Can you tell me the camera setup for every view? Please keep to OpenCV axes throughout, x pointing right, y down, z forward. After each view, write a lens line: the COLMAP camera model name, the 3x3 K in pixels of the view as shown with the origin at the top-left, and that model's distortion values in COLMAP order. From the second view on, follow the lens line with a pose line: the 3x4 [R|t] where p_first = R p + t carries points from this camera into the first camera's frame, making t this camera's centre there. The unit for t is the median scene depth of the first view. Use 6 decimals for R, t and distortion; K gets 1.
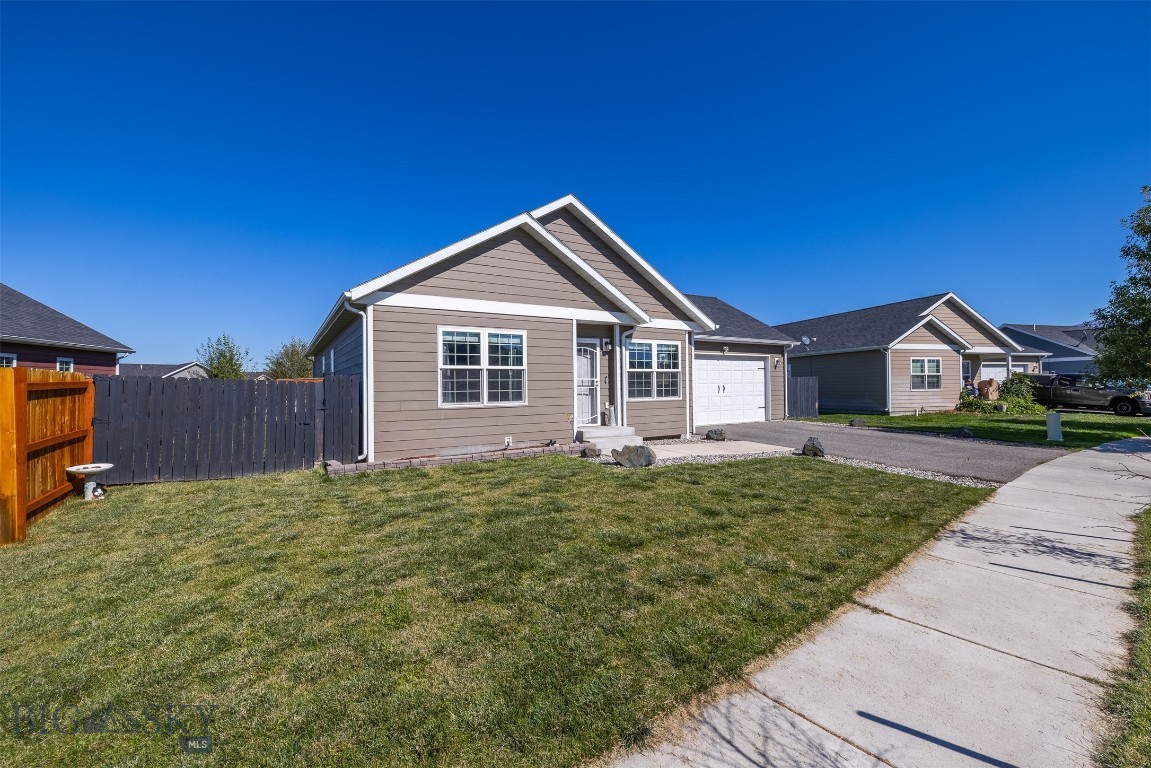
lens RADIAL K [[481.5, 0, 574.5], [0, 481.5, 375.4], [0, 0, 1]] dist [0.001628, 0.000067]
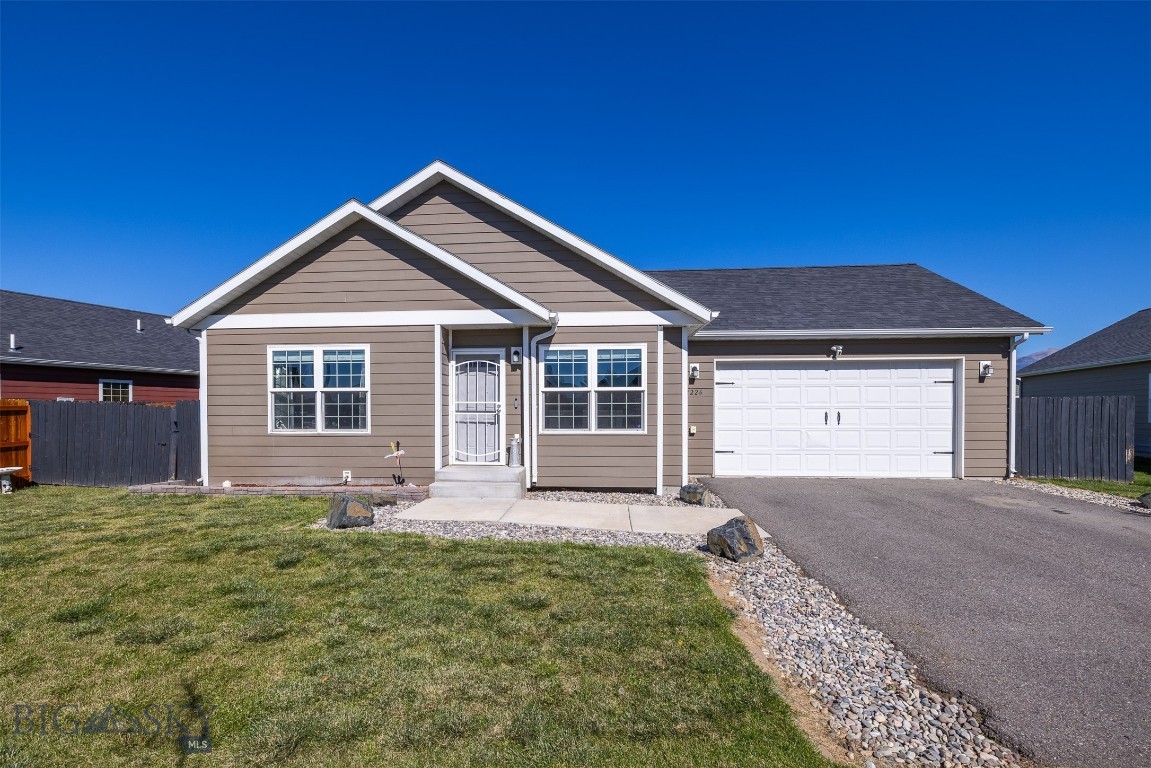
lens RADIAL K [[512.9, 0, 575.7], [0, 512.9, 411.9], [0, 0, 1]] dist [0.001149, -0.000011]
pose [[0.804588, 0.007735, -0.593784, 0.637913], [0.007672, 0.999696, 0.023419, 0.004777], [0.593784, -0.023398, 0.804284, 0.452113]]
